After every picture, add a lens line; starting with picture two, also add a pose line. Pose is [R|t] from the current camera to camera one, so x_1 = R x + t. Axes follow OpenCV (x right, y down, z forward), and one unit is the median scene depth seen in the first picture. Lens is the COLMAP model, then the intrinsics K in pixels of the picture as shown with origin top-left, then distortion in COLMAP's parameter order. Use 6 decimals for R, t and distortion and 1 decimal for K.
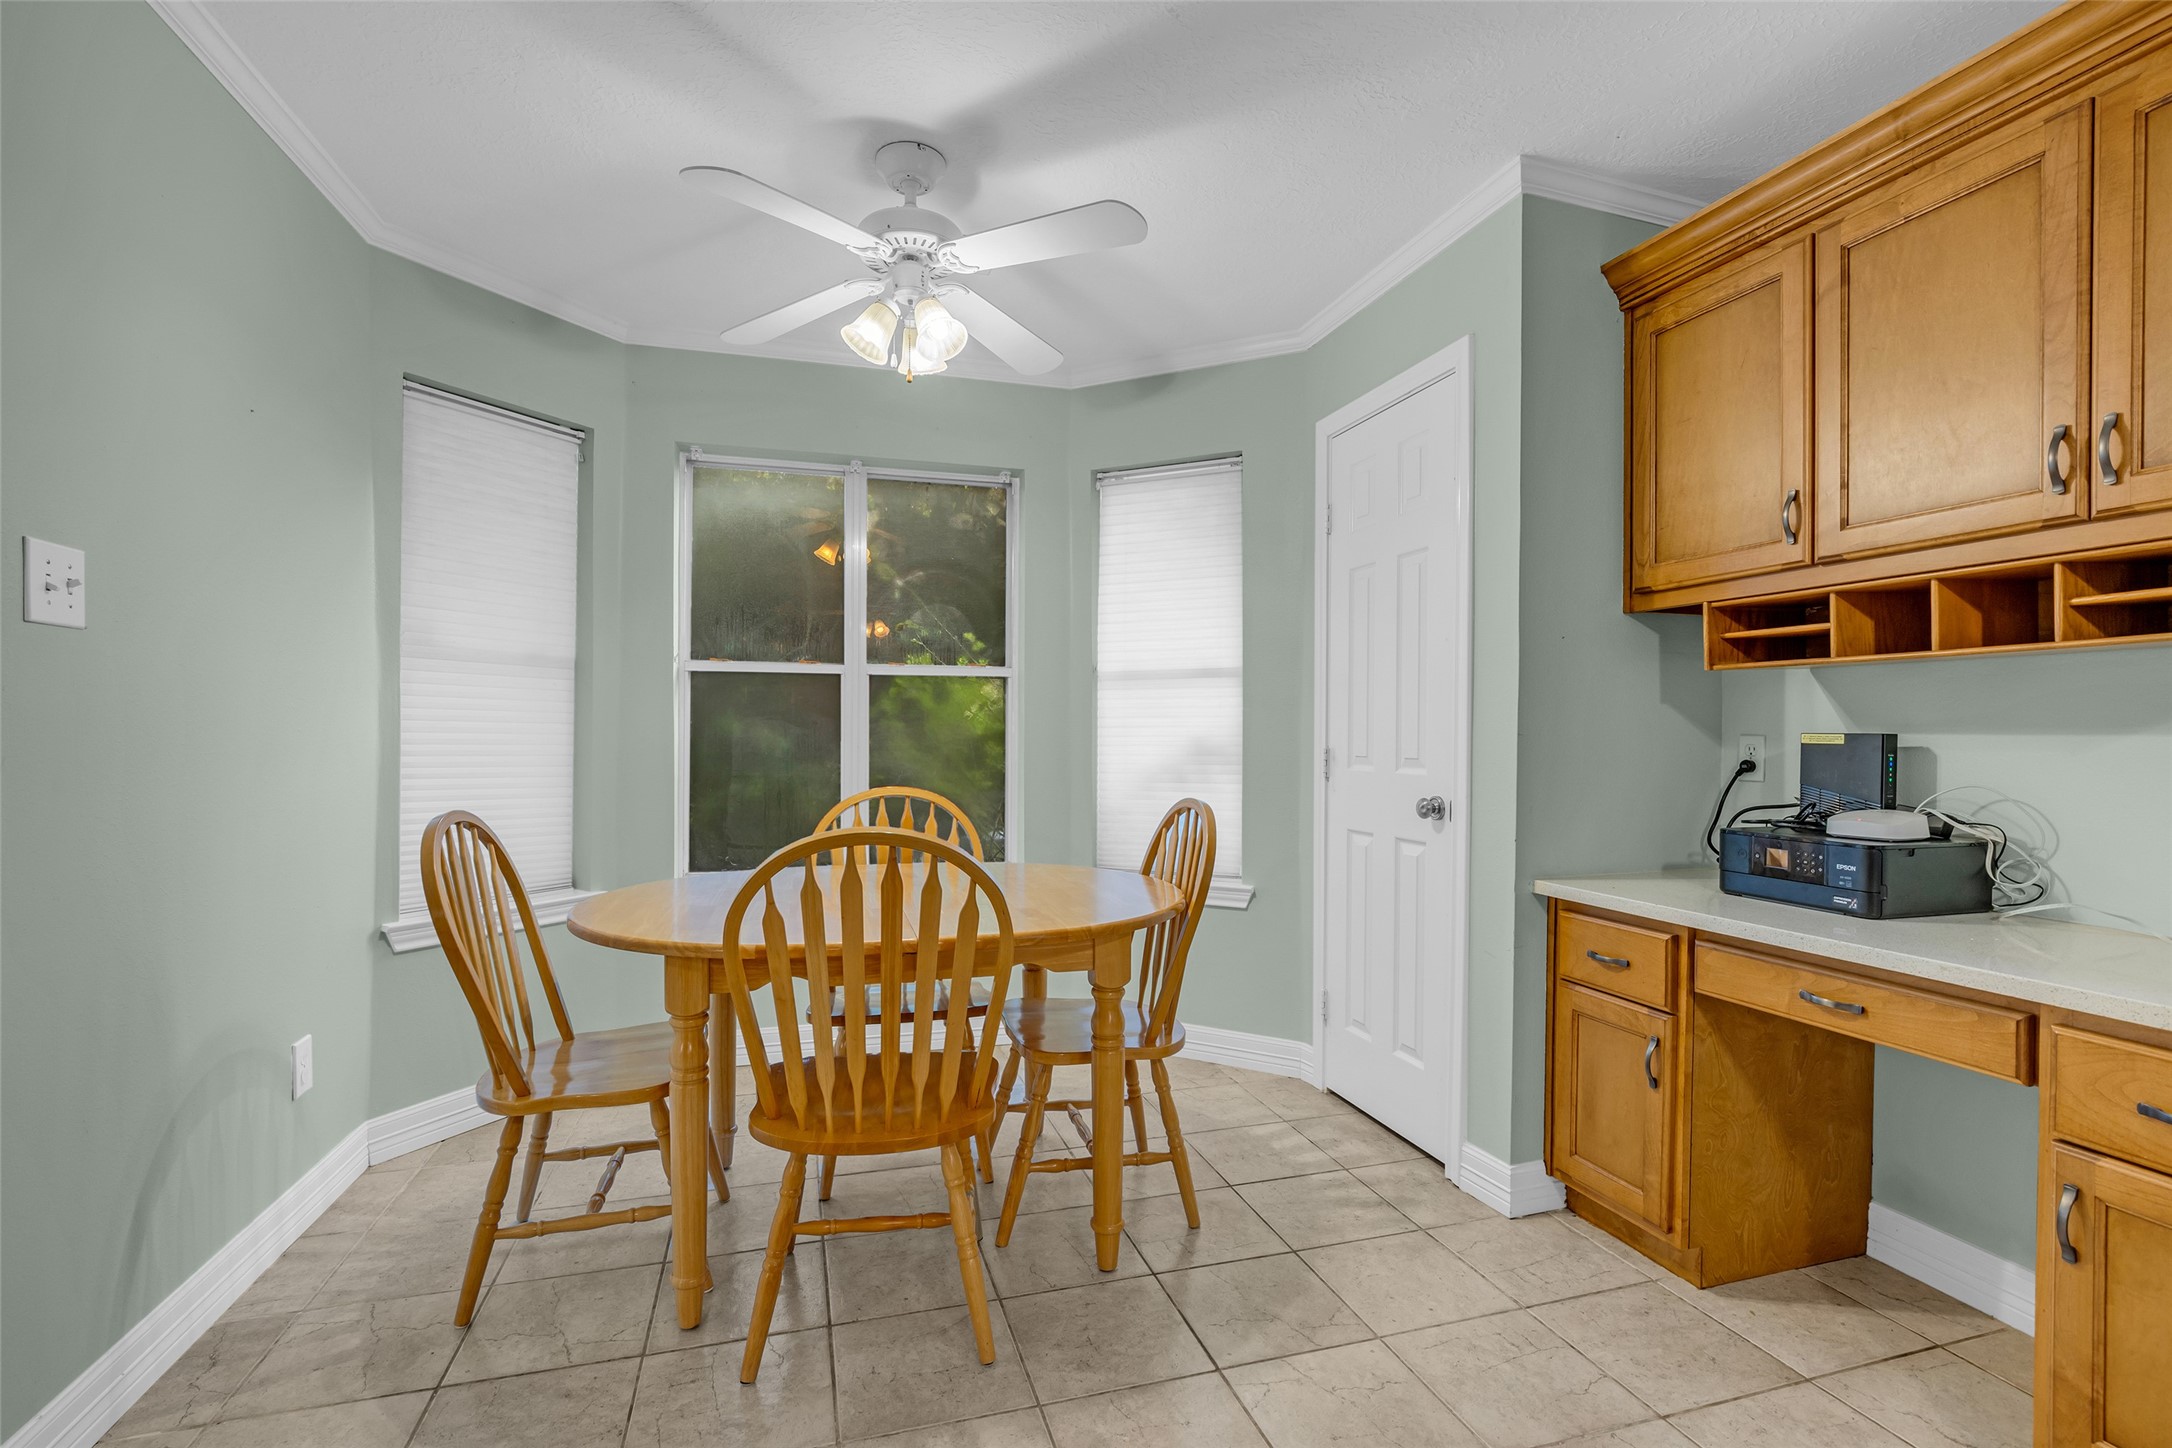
lens RADIAL K [[1009.0, 0, 1113.6], [0, 1009.0, 740.9], [0, 0, 1]] dist [-0.017194, 0.004523]
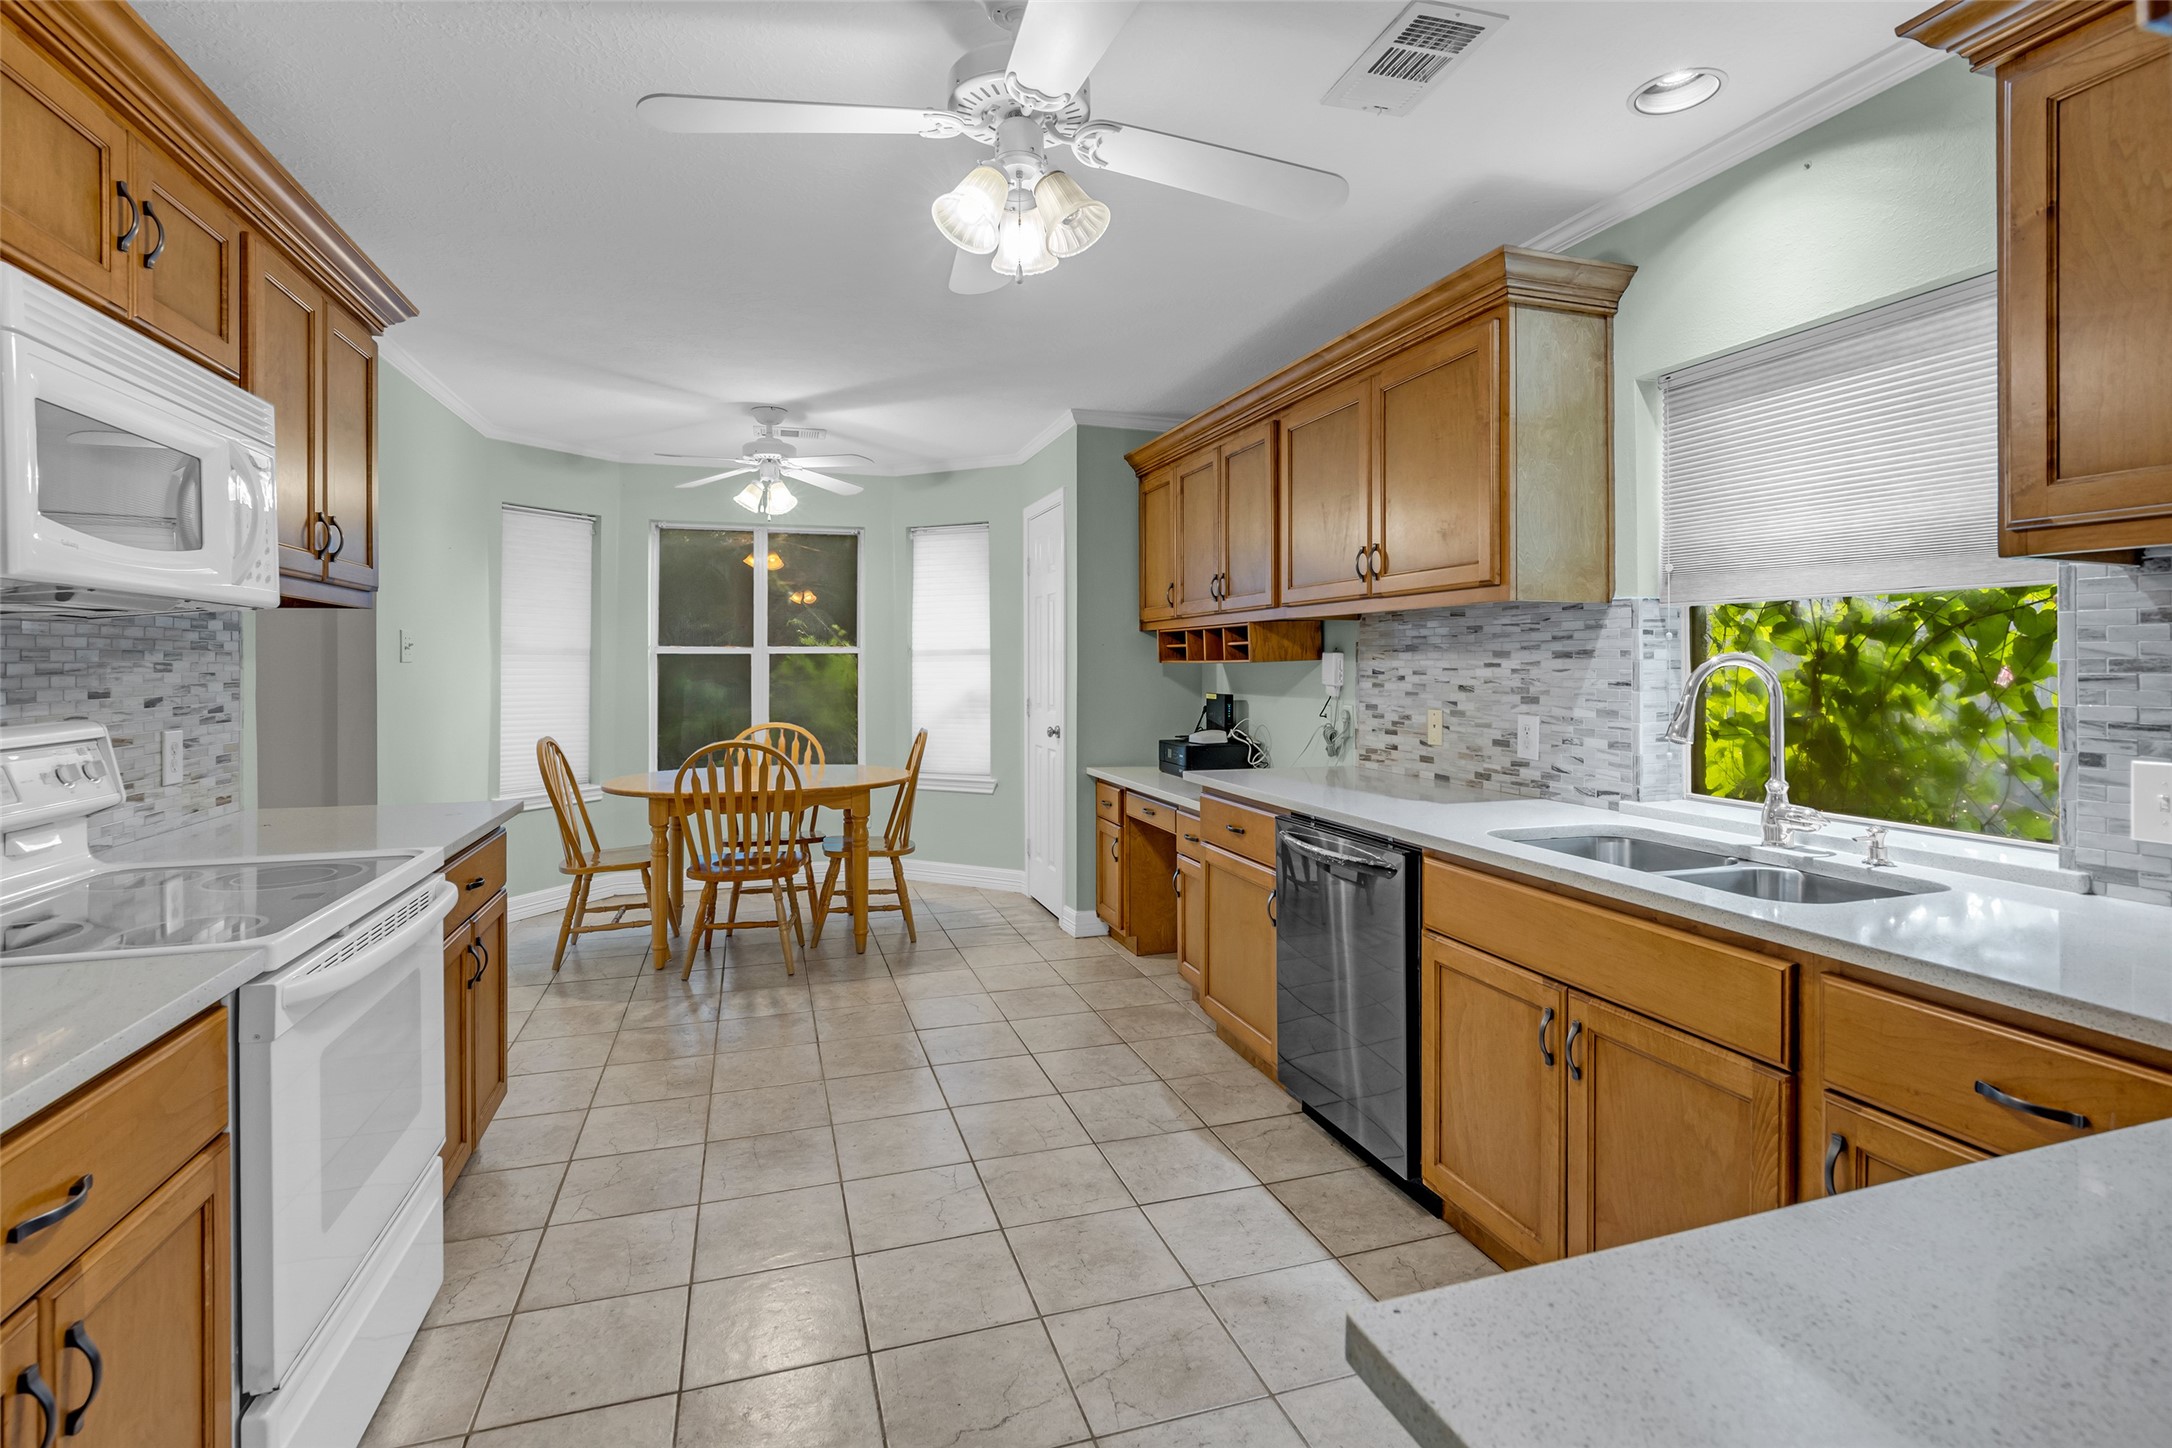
lens RADIAL K [[1009.0, 0, 1105.2], [0, 1009.0, 658.9], [0, 0, 1]] dist [-0.017194, 0.004523]
pose [[0.999702, -0.006676, 0.023492, 0.408211], [0.006999, 0.999882, -0.013692, -0.048677], [-0.023398, 0.013852, 0.999630, -0.994930]]
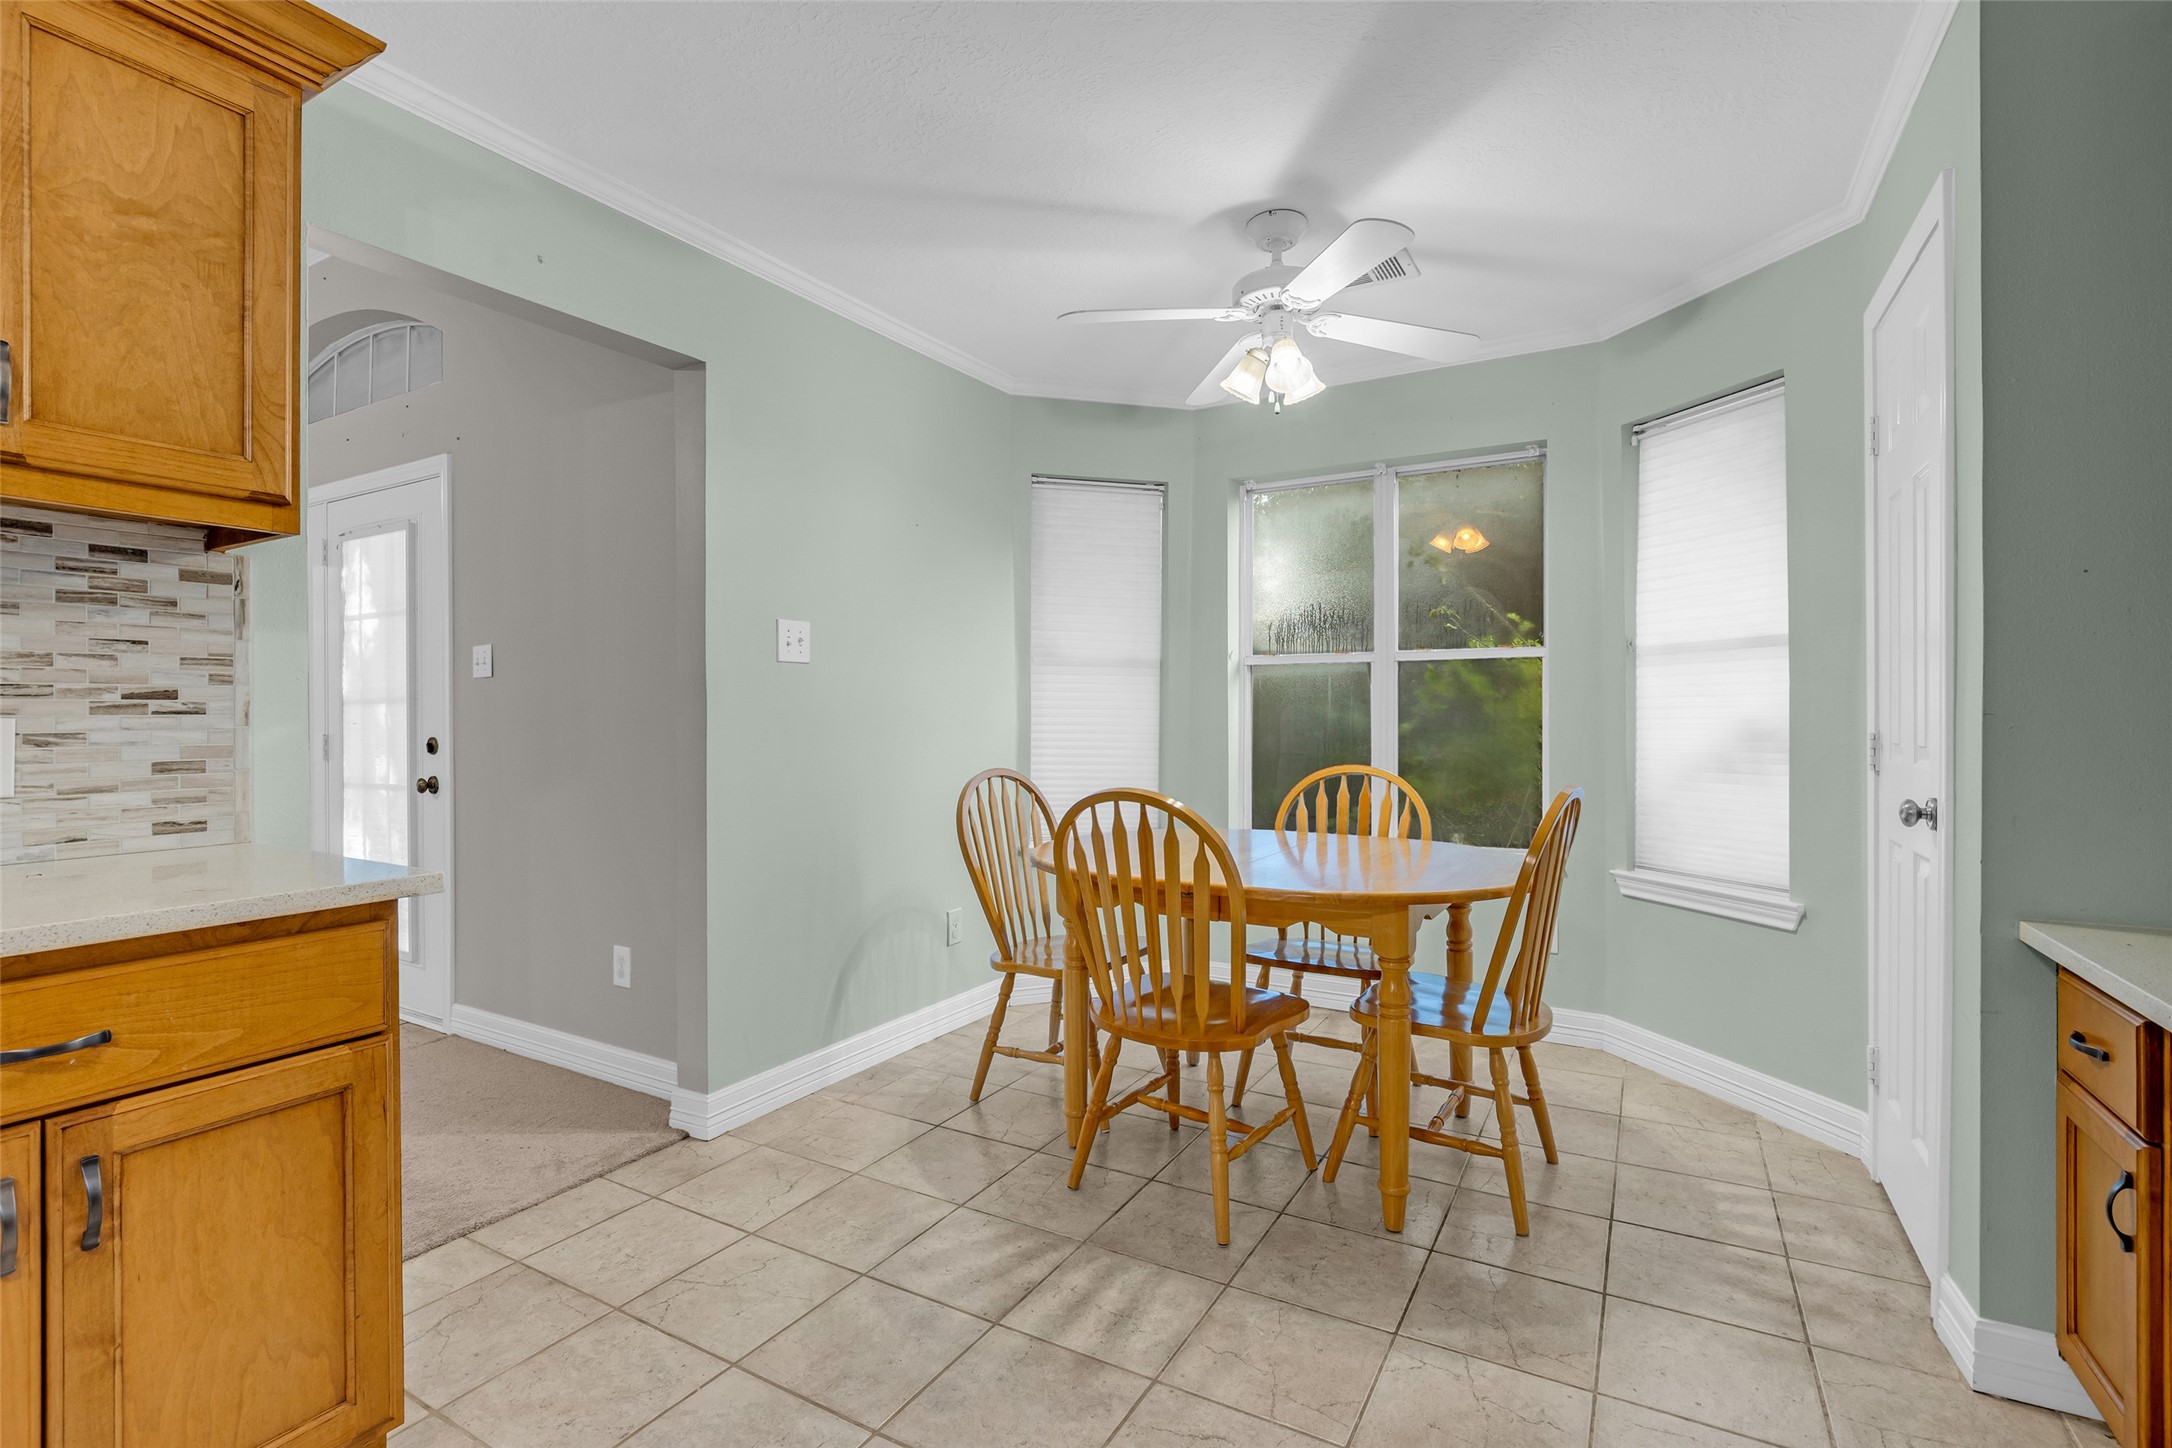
lens RADIAL K [[1009.0, 0, 1075.3], [0, 1009.0, 713.5], [0, 0, 1]] dist [-0.017194, 0.004523]
pose [[0.680482, -0.005761, -0.732742, 0.477676], [-0.002074, 0.999950, -0.009788, 0.001066], [0.732762, 0.008180, 0.680436, 0.041408]]
